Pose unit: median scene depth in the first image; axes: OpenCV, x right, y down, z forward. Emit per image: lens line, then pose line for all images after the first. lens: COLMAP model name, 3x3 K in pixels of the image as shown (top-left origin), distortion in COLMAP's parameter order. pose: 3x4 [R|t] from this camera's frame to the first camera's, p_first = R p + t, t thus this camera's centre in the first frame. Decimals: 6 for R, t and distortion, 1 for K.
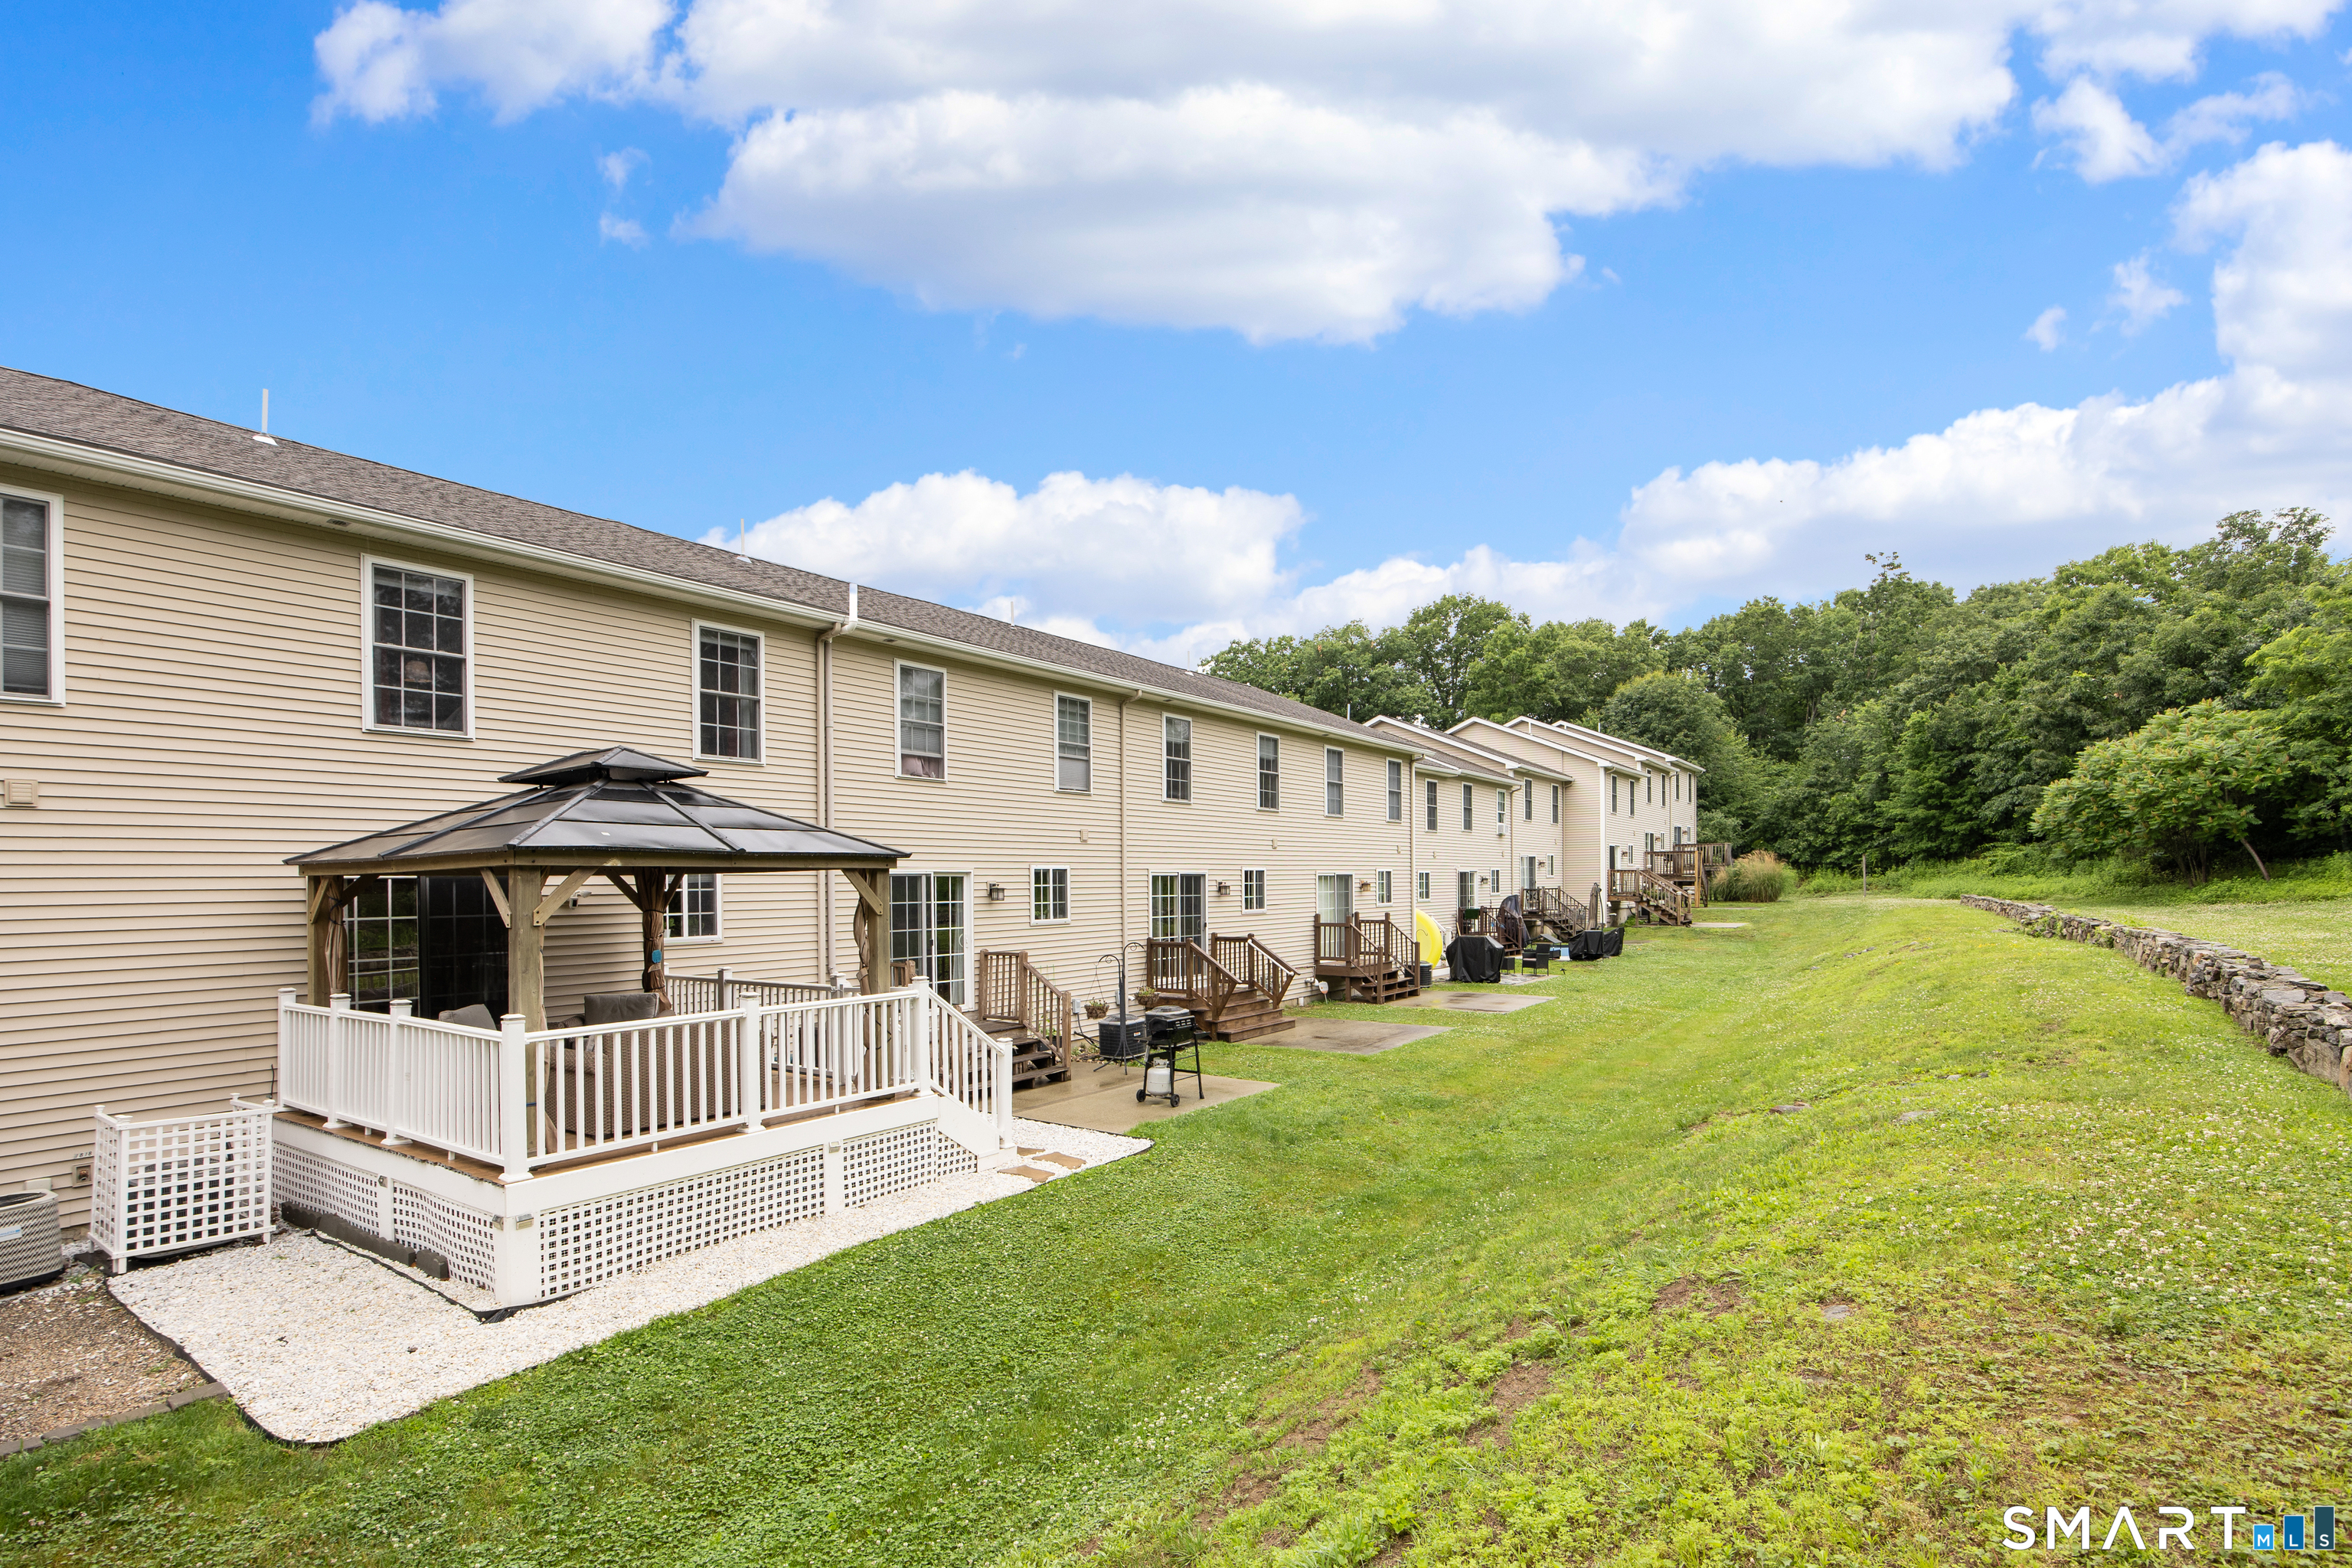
lens RADIAL K [[1125.2, 0, 1175.6], [0, 1125.2, 876.0], [0, 0, 1]] dist [-0.003429, -0.000784]
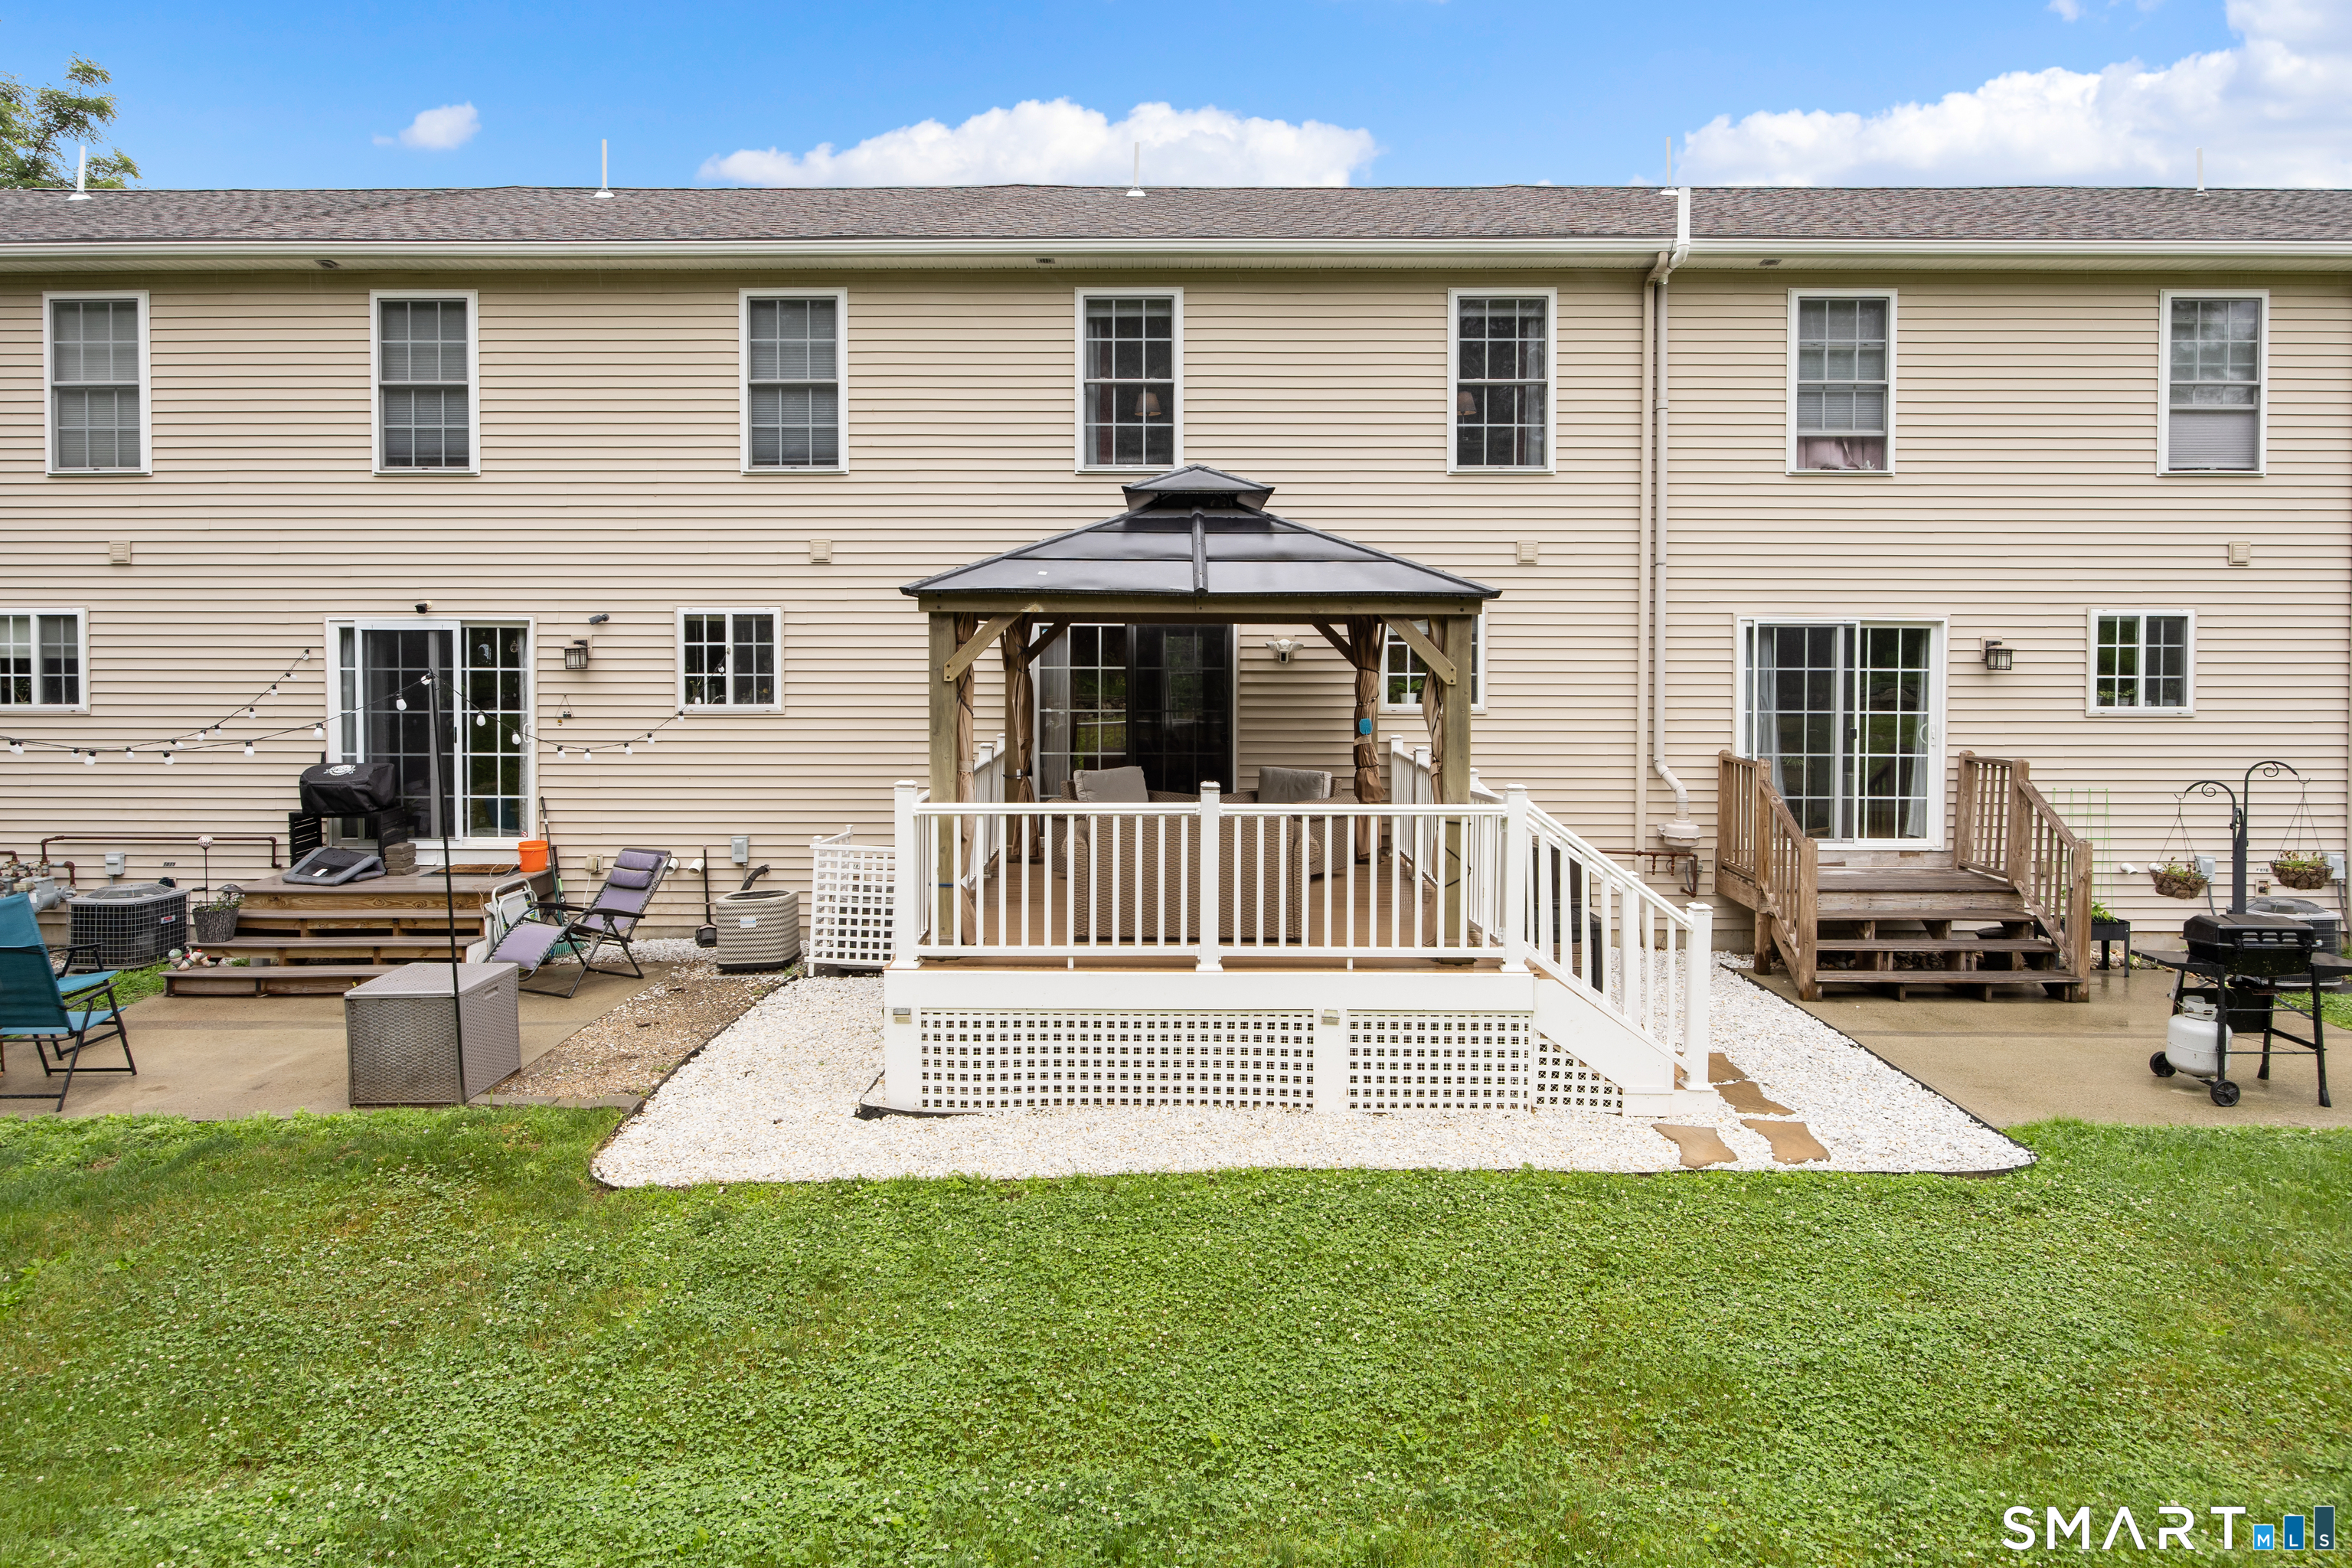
lens RADIAL K [[1355.6, 0, 1175.9], [0, 1355.6, 667.8], [0, 0, 1]] dist [0.000143, 0.000775]
pose [[0.576548, 0.030126, -0.816508, 0.265301], [-0.004825, 0.999428, 0.033468, -0.001462], [0.817049, -0.015356, 0.576364, 0.371664]]
